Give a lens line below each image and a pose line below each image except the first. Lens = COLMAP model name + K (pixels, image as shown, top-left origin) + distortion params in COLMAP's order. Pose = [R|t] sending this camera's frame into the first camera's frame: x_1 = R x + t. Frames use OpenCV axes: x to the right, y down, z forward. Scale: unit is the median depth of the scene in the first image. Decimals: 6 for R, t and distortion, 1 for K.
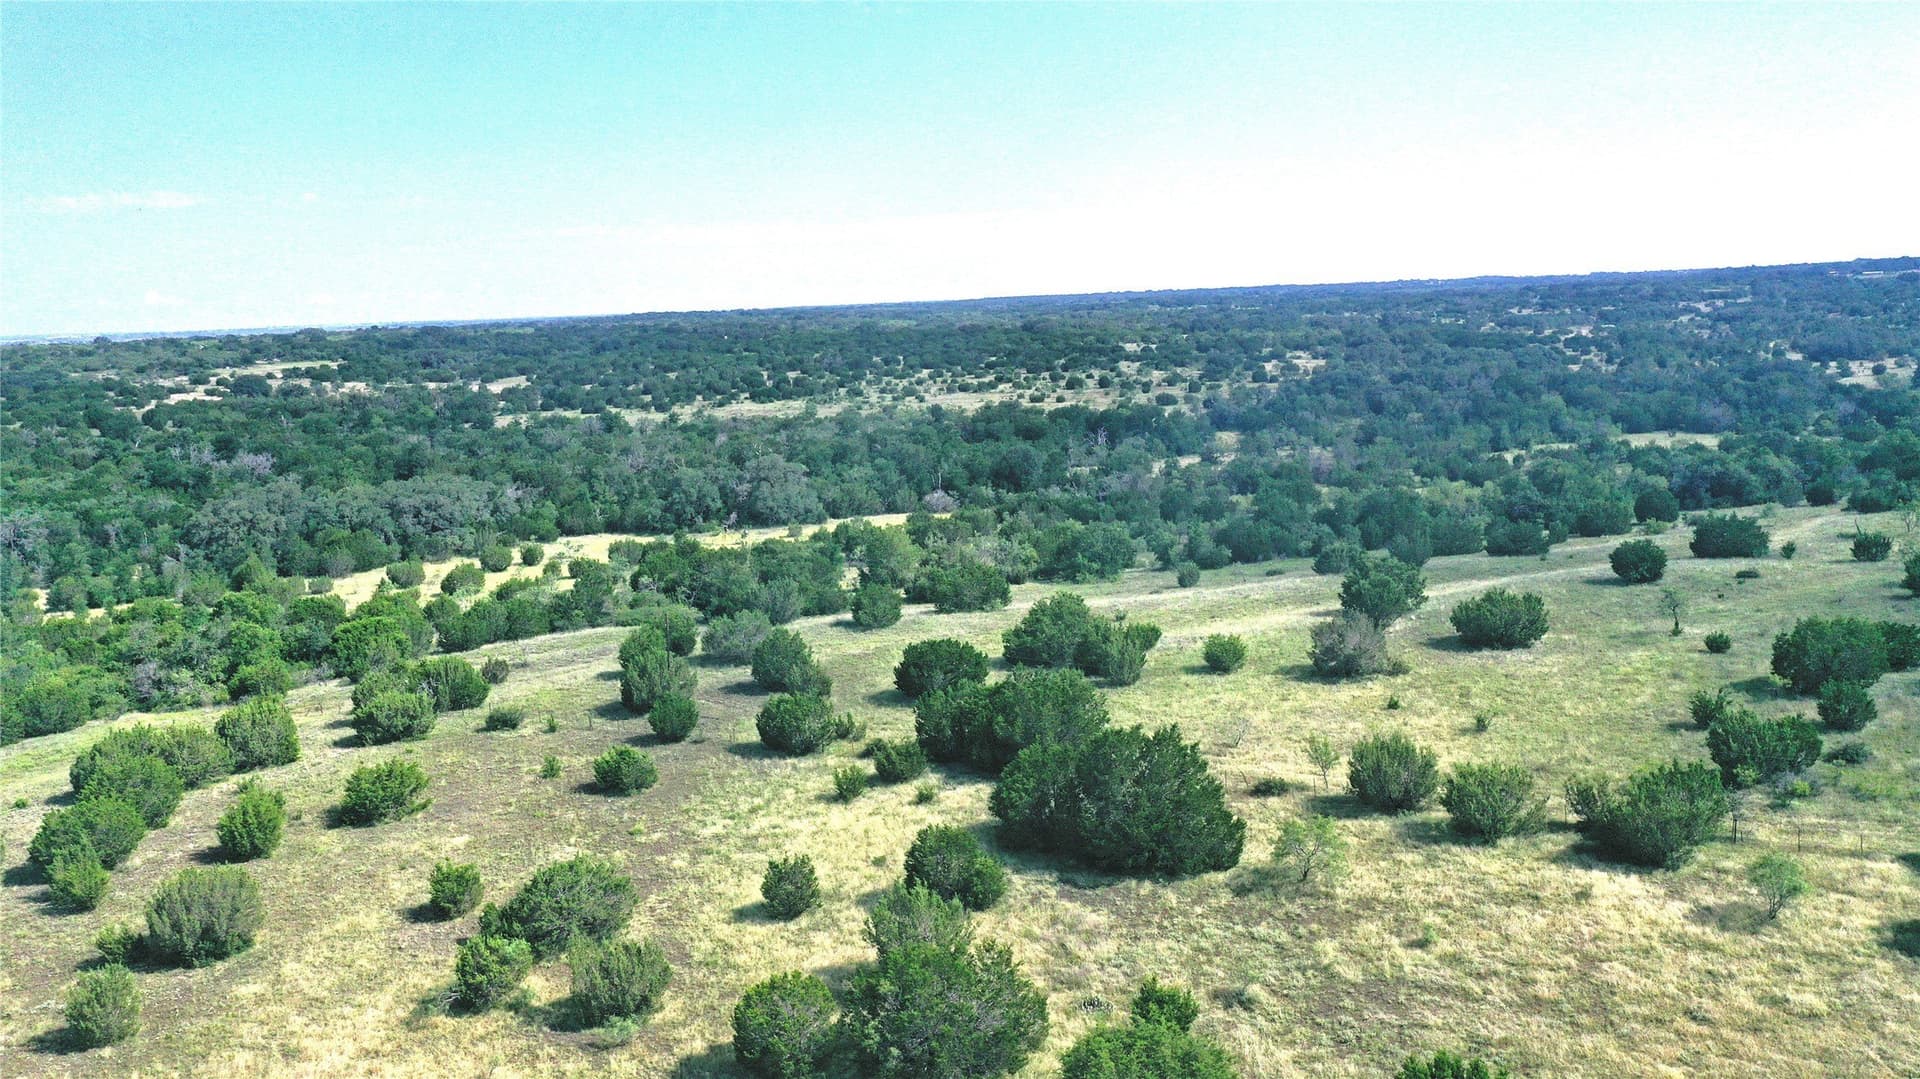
lens RADIAL K [[1524.8, 0, 964.5], [0, 1524.8, 543.8], [0, 0, 1]] dist [0.015387, 0.007598]
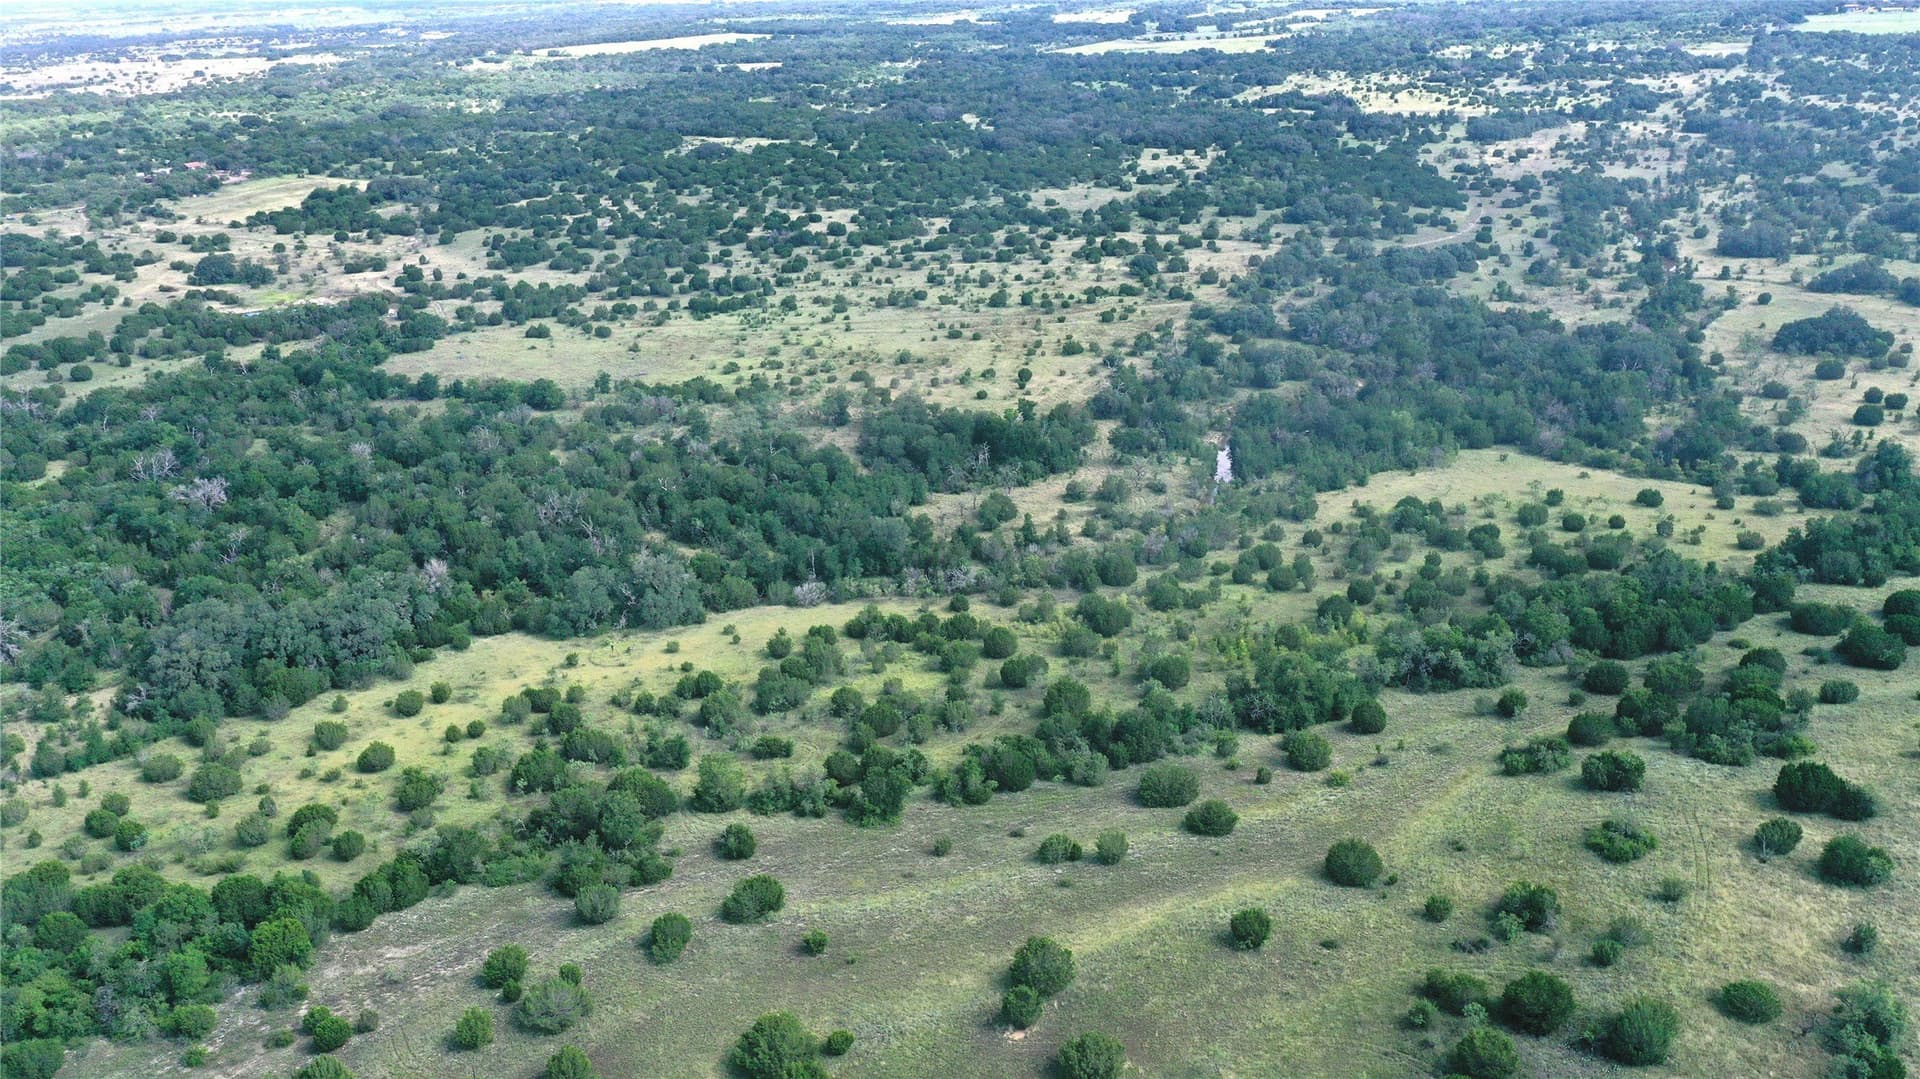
lens RADIAL K [[1524.8, 0, 959.0], [0, 1524.8, 537.6], [0, 0, 1]] dist [0.015387, 0.007598]
pose [[0.999921, -0.002589, -0.012263, 0.121235], [0.005003, 0.979533, 0.201222, -0.325015], [0.011491, -0.201267, 0.979469, -0.110346]]
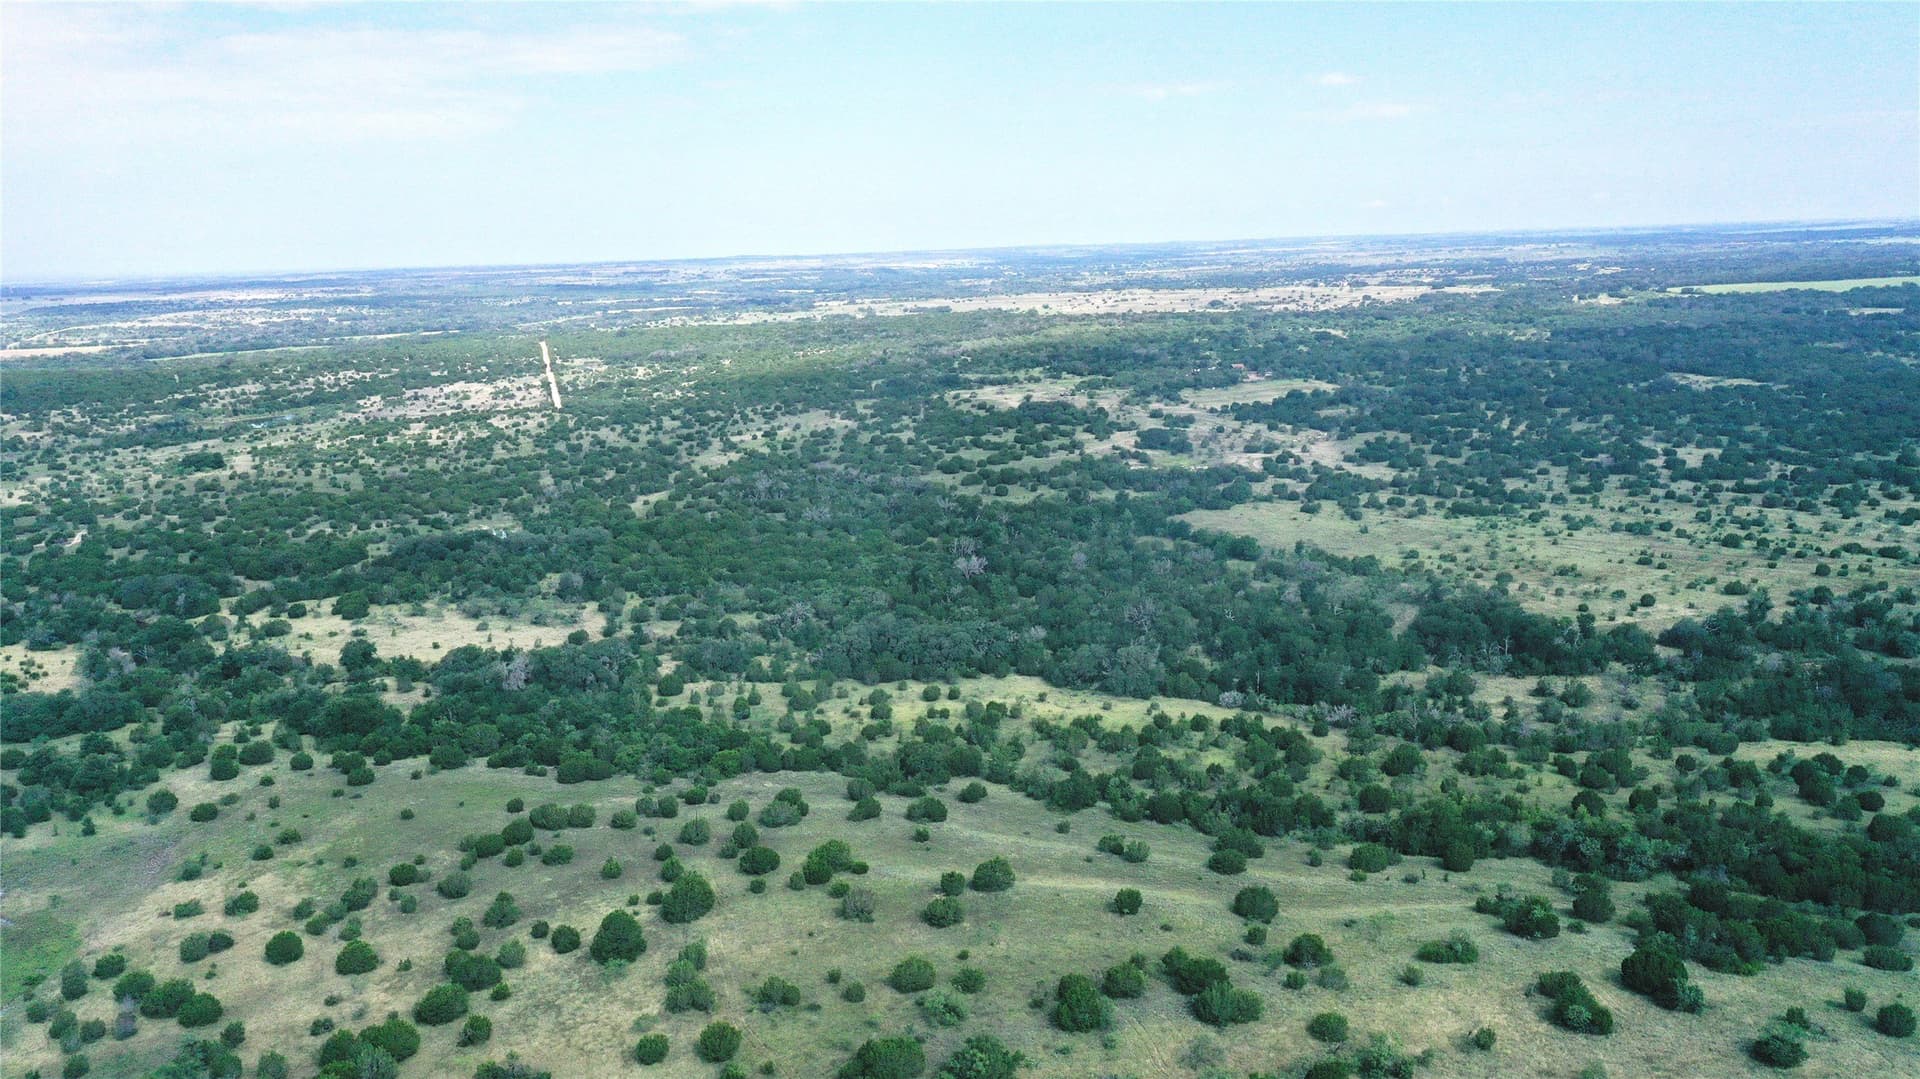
lens RADIAL K [[1524.8, 0, 952.1], [0, 1524.8, 534.0], [0, 0, 1]] dist [0.015387, 0.007598]
pose [[0.720418, 0.141297, -0.678994, 0.825783], [-0.103567, 0.989967, 0.096124, -0.322339], [0.685763, 0.001071, 0.727824, -0.252535]]
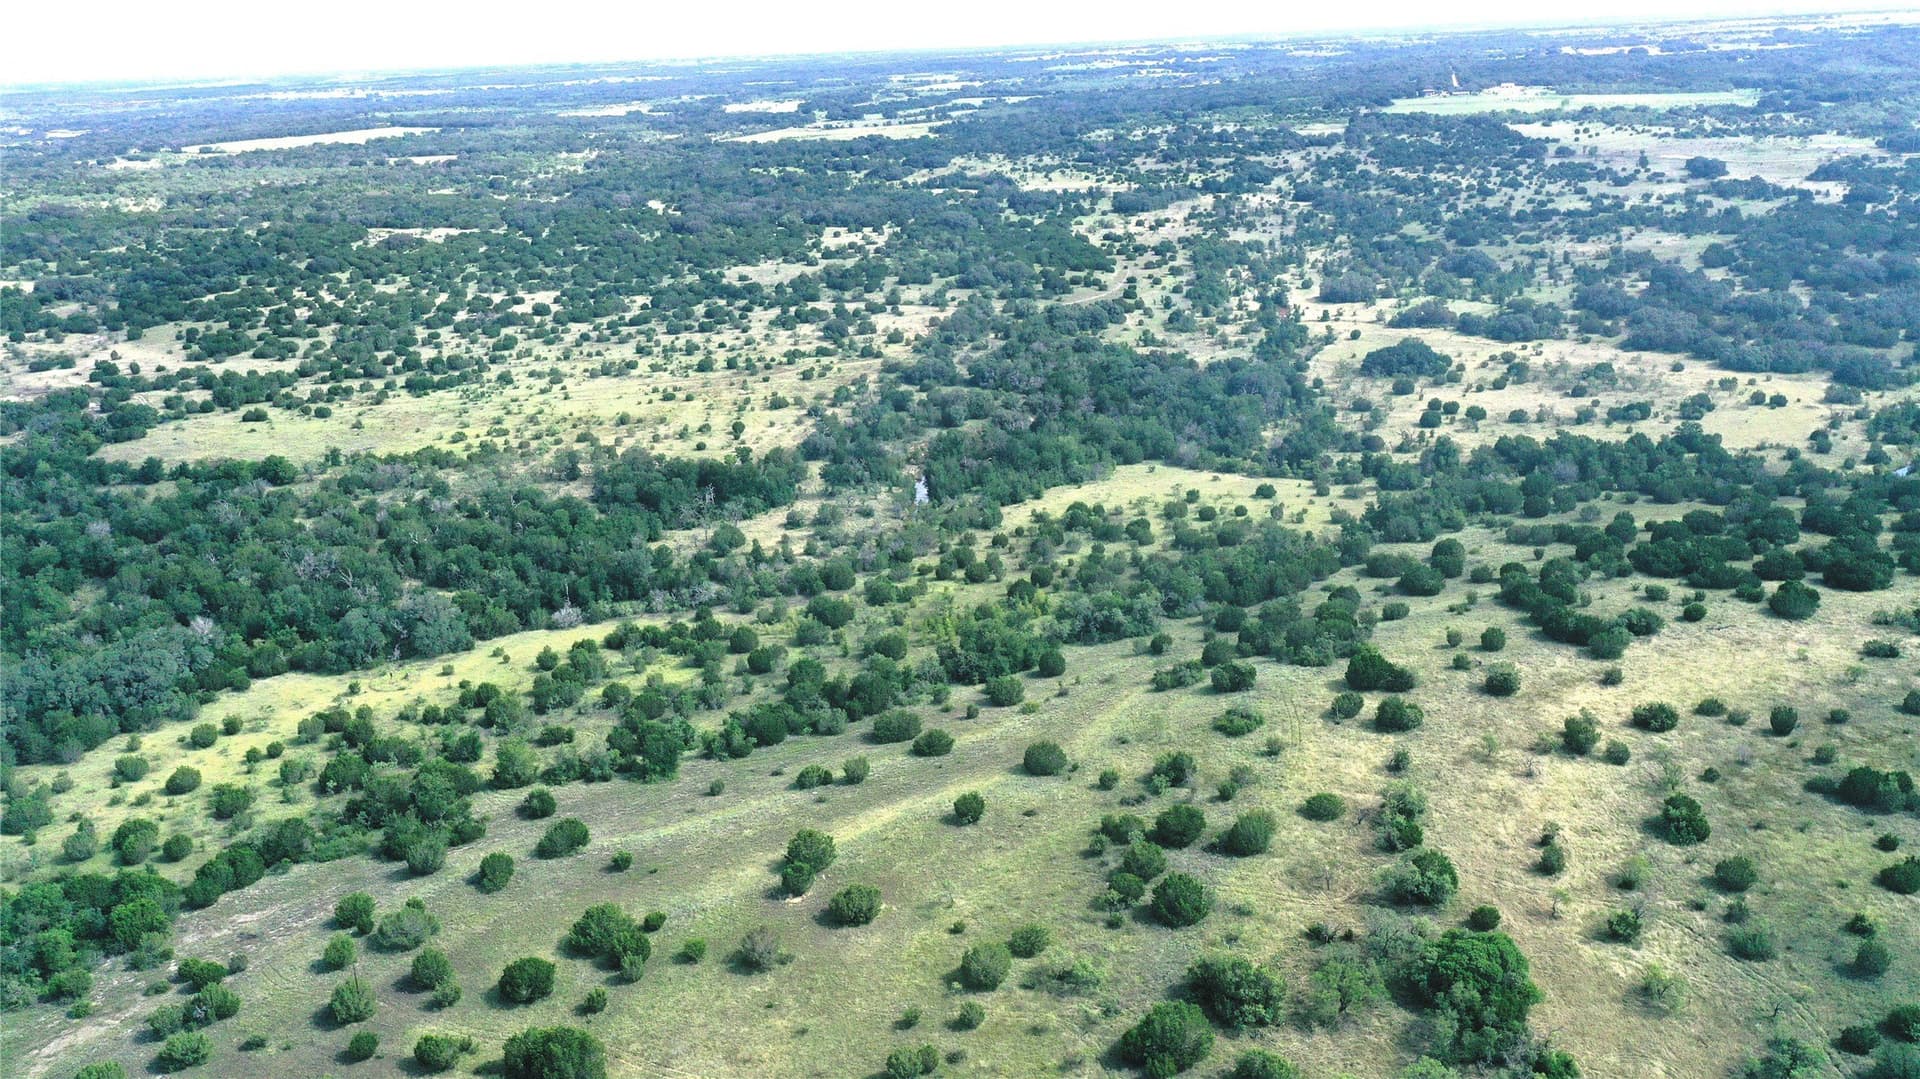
lens RADIAL K [[1524.8, 0, 947.5], [0, 1524.8, 537.5], [0, 0, 1]] dist [0.015387, 0.007598]
pose [[0.981872, -0.069798, 0.176224, 0.084290], [0.042607, 0.987212, 0.153615, -0.302826], [-0.184692, -0.143322, 0.972290, -0.316179]]
